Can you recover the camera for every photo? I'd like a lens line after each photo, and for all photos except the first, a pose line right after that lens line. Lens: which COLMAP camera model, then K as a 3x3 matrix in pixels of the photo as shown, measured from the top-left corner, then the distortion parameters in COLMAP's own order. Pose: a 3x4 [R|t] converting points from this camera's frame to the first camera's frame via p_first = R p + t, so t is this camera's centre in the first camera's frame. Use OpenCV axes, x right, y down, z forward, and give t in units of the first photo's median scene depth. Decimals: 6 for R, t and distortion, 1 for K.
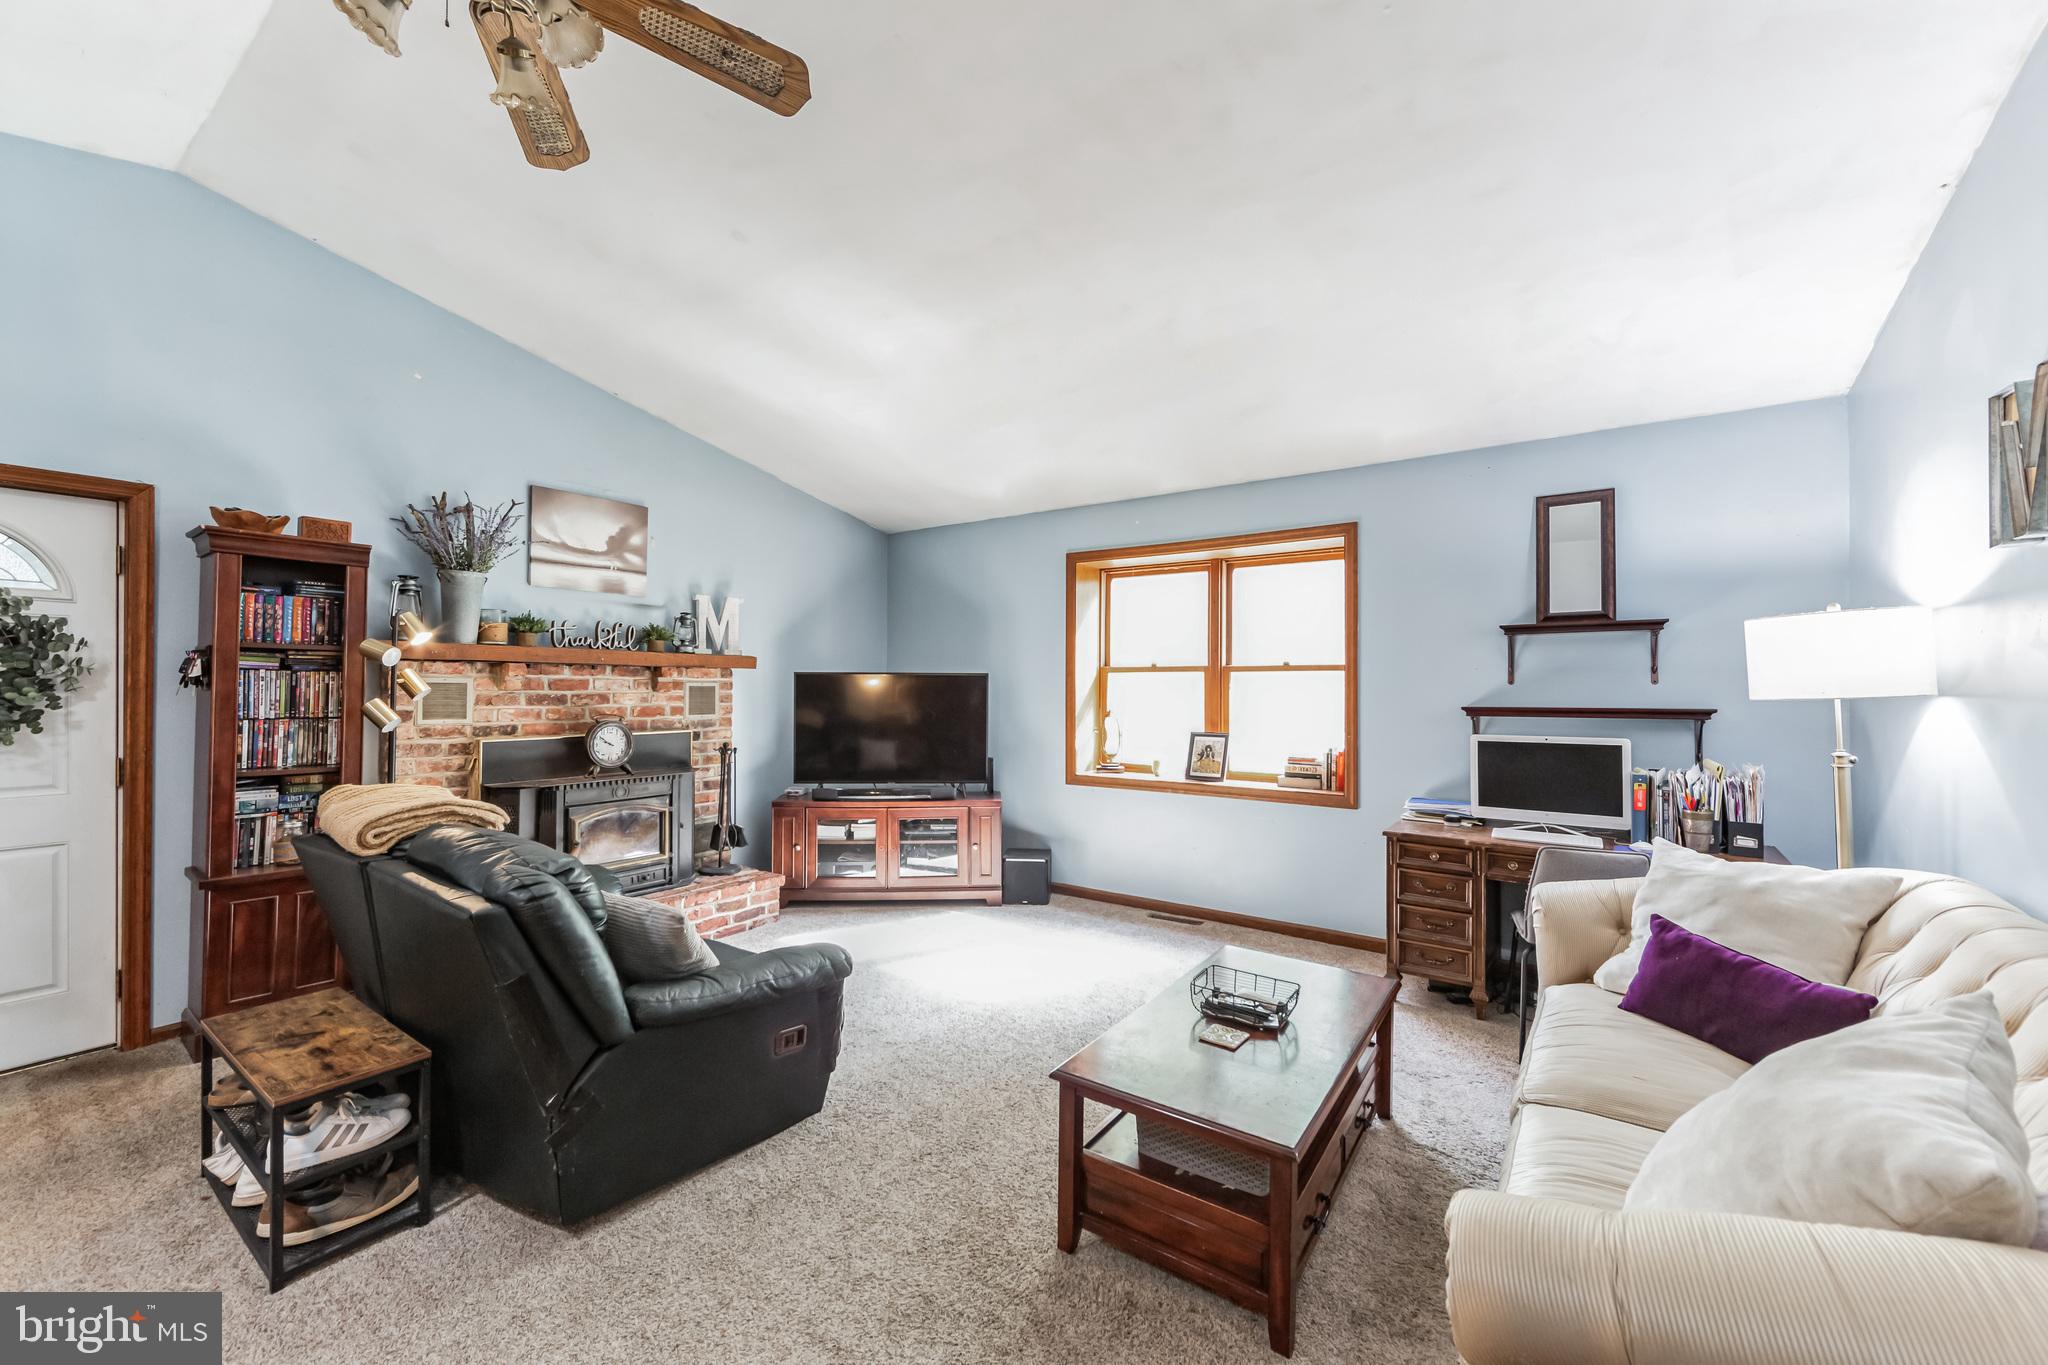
lens RADIAL K [[804.5, 0, 1019.2], [0, 804.5, 690.6], [0, 0, 1]] dist [-0.002865, -0.001081]
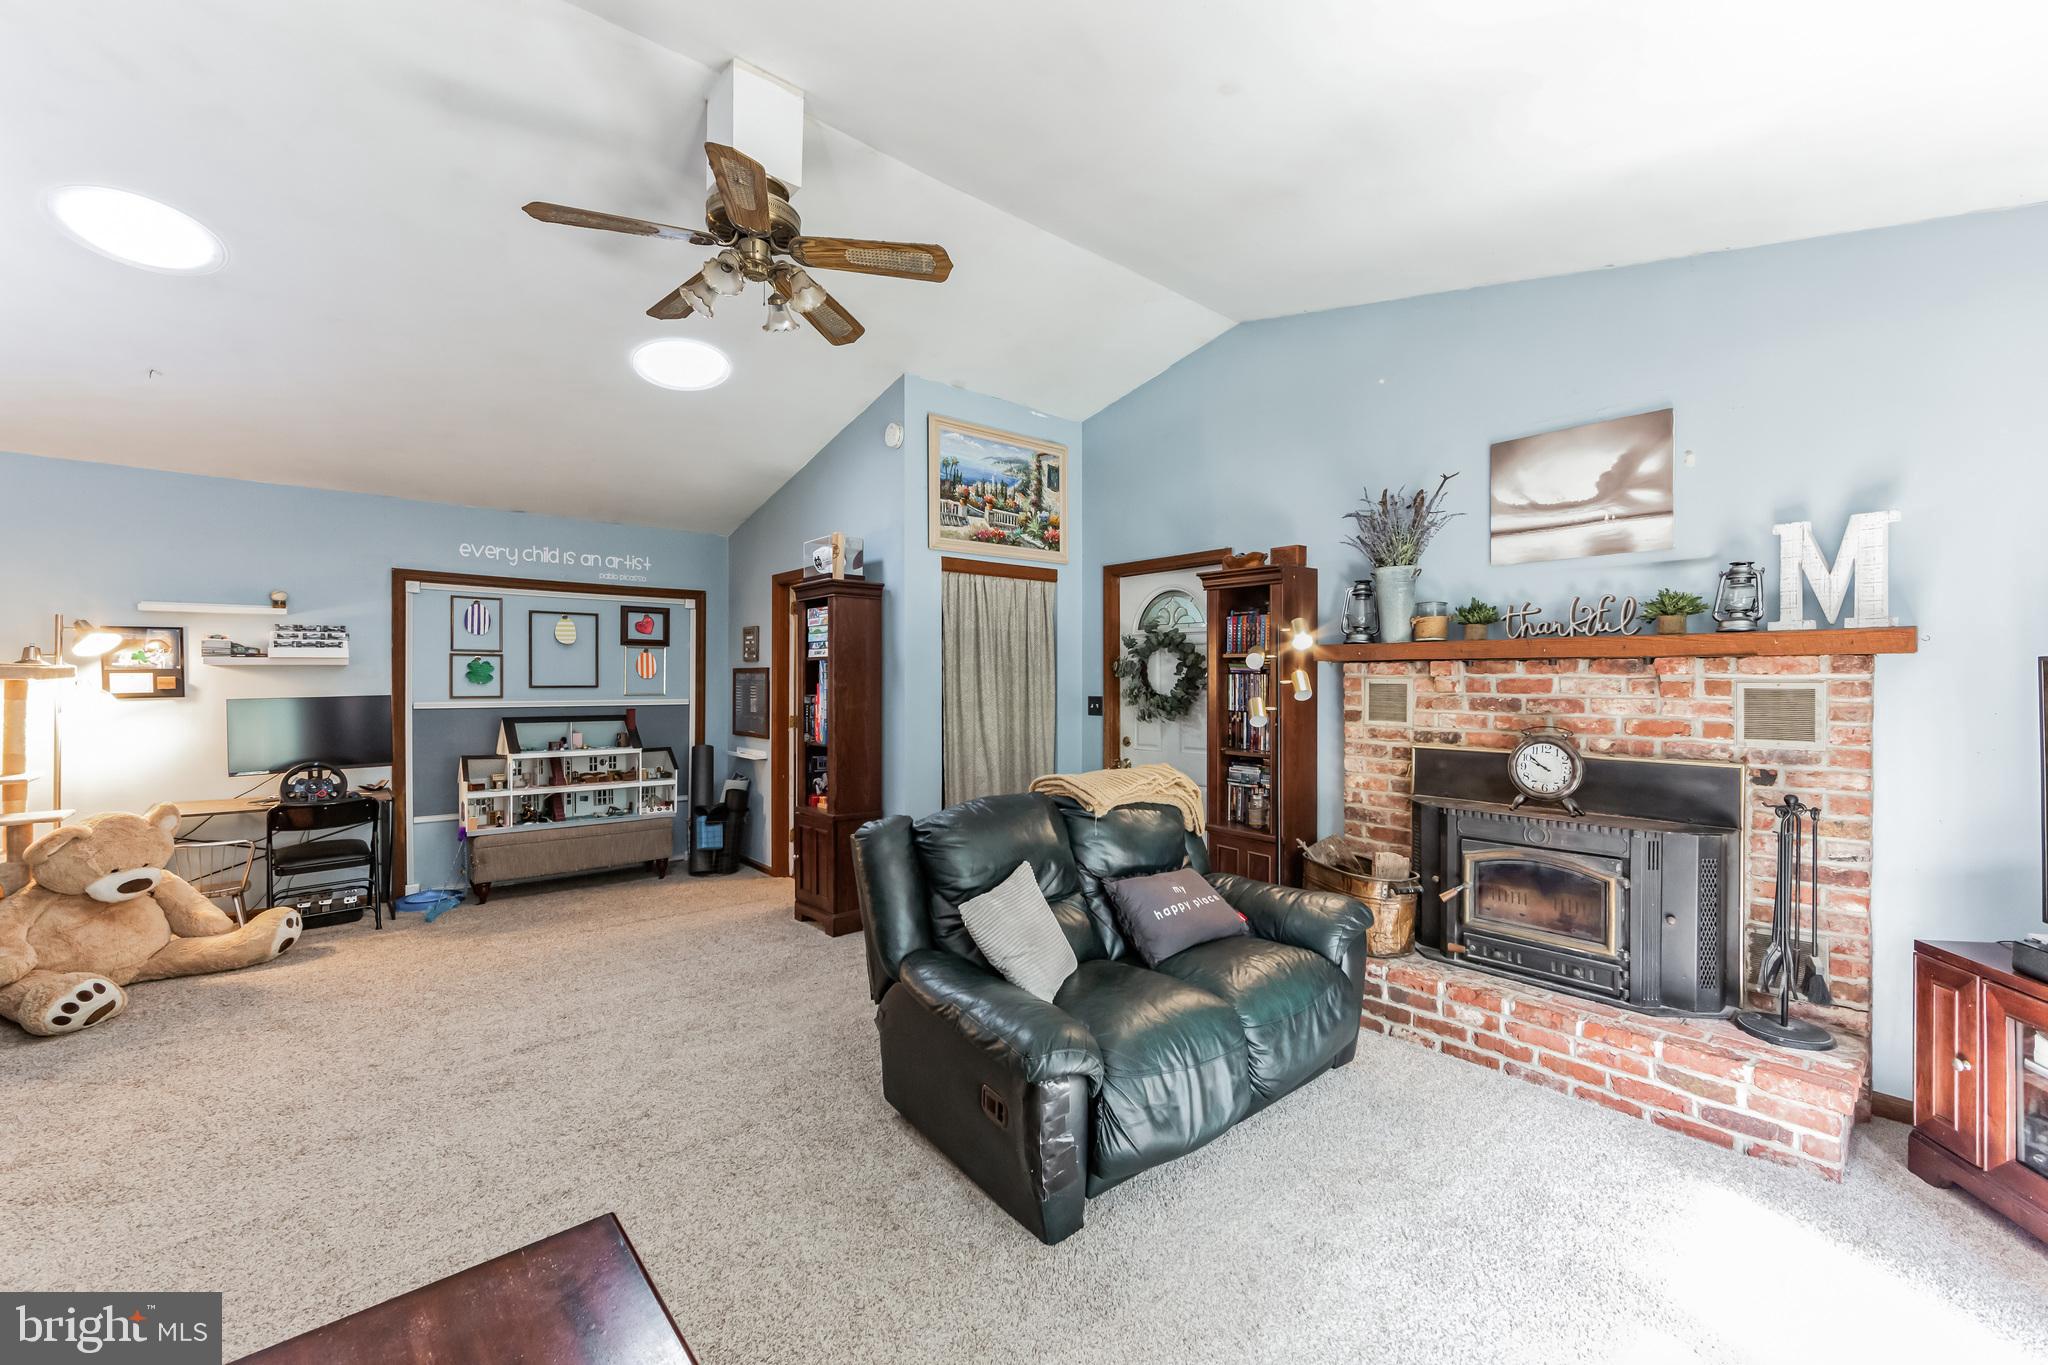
lens RADIAL K [[804.5, 0, 1031.3], [0, 804.5, 690.2], [0, 0, 1]] dist [-0.002865, -0.001081]
pose [[-0.242809, 0.001411, -0.970073, 0.321576], [-0.012545, 0.999911, 0.004594, -0.000808], [0.969993, 0.013285, -0.242769, 0.766250]]
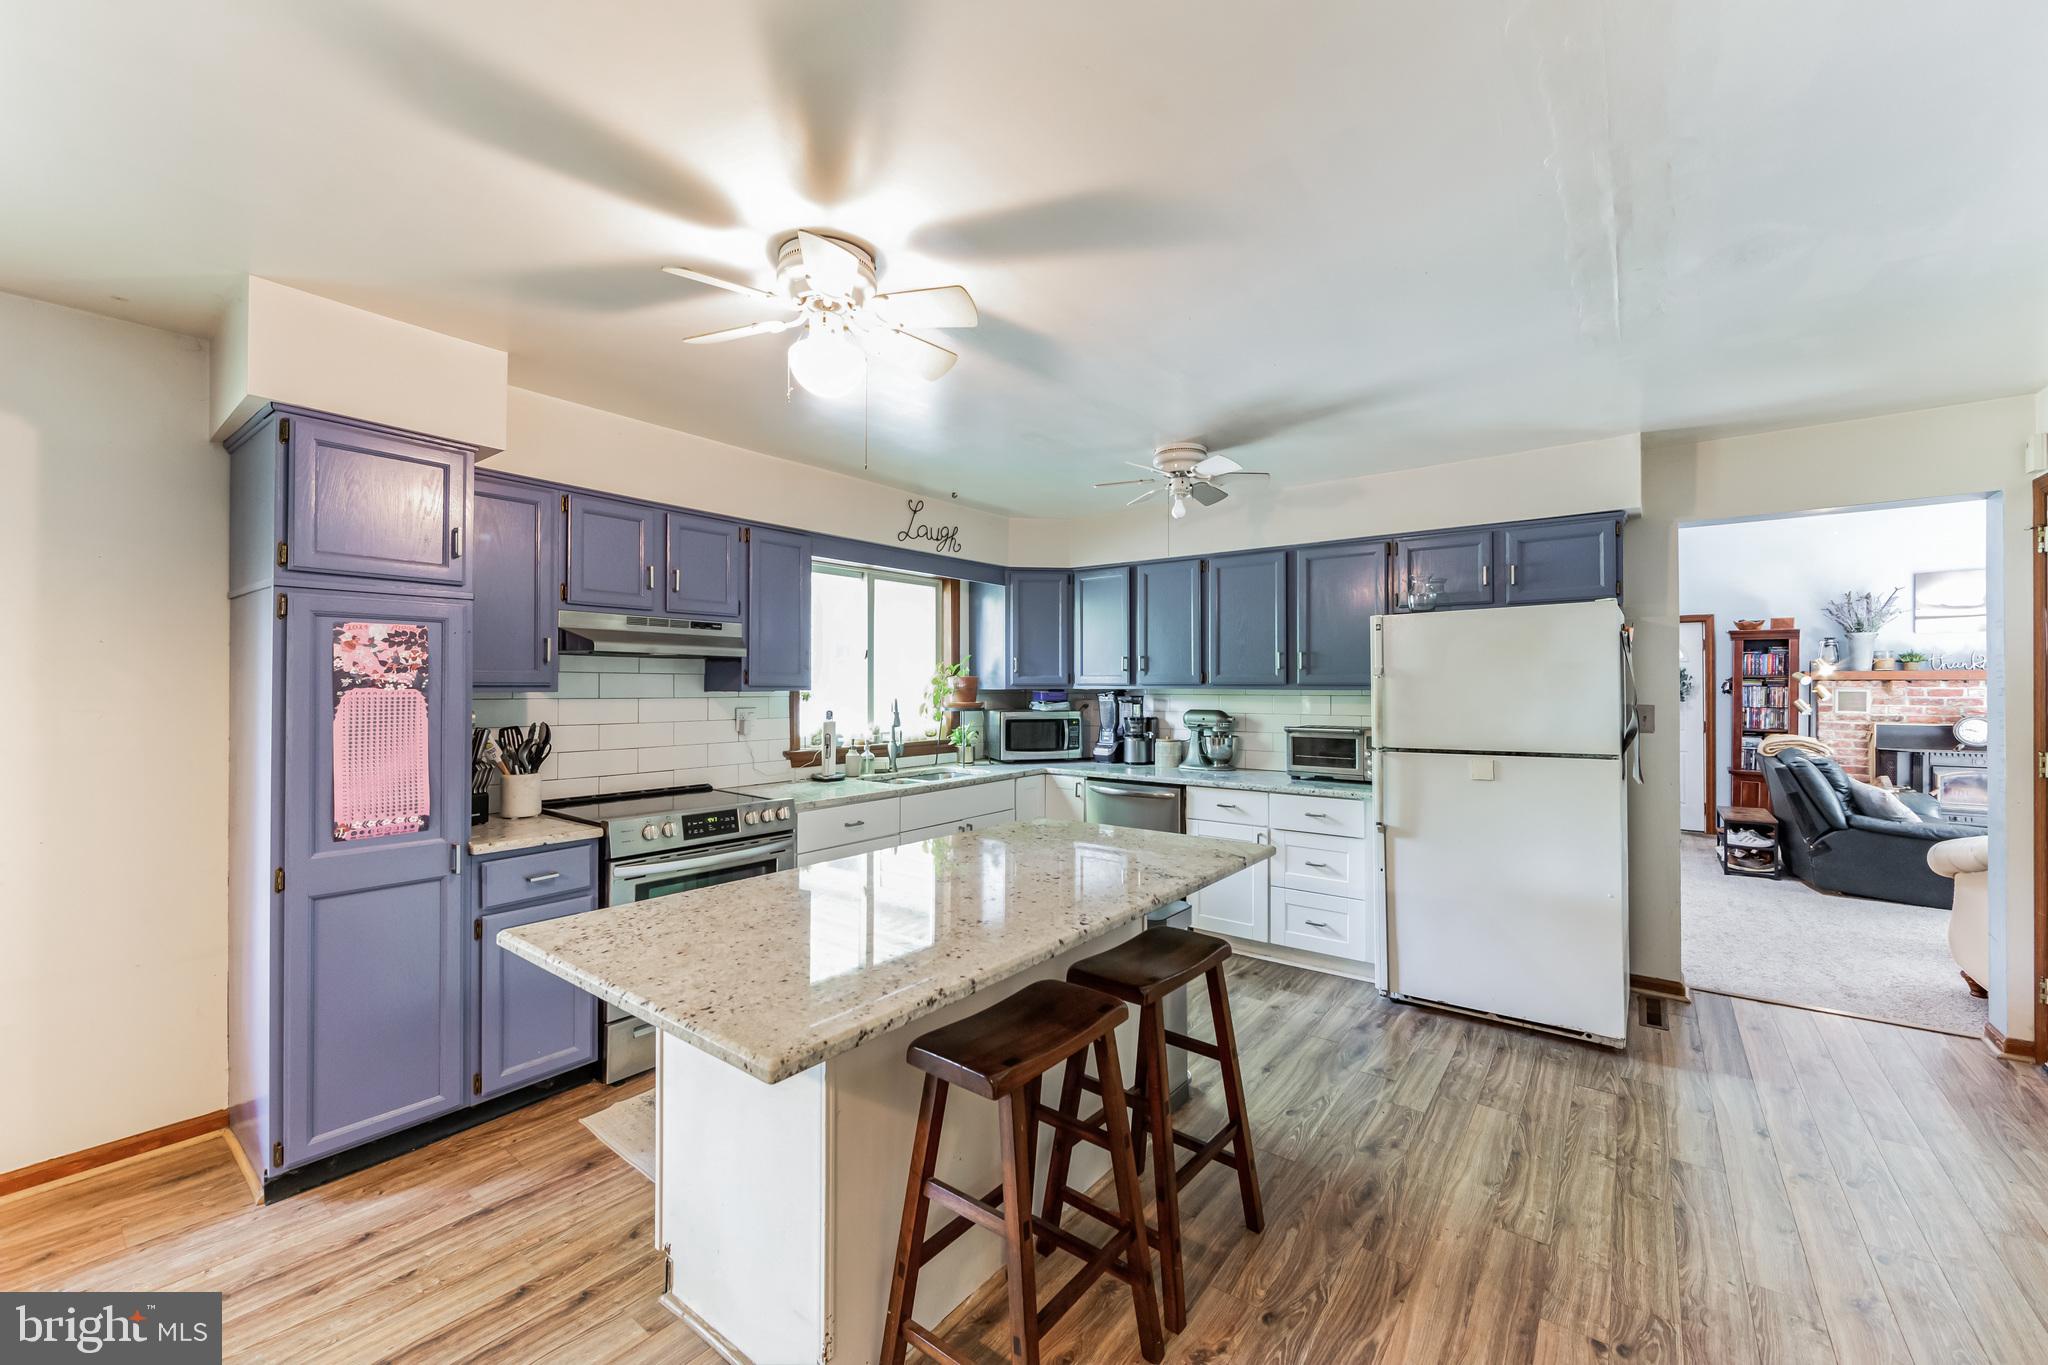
lens RADIAL K [[804.5, 0, 1032.4], [0, 804.5, 680.2], [0, 0, 1]] dist [-0.002865, -0.001081]
pose [[-0.028108, -0.011567, -0.999538, 1.153671], [-0.006180, 0.999916, -0.011398, -0.003260], [0.999586, 0.005856, -0.028177, -0.826154]]
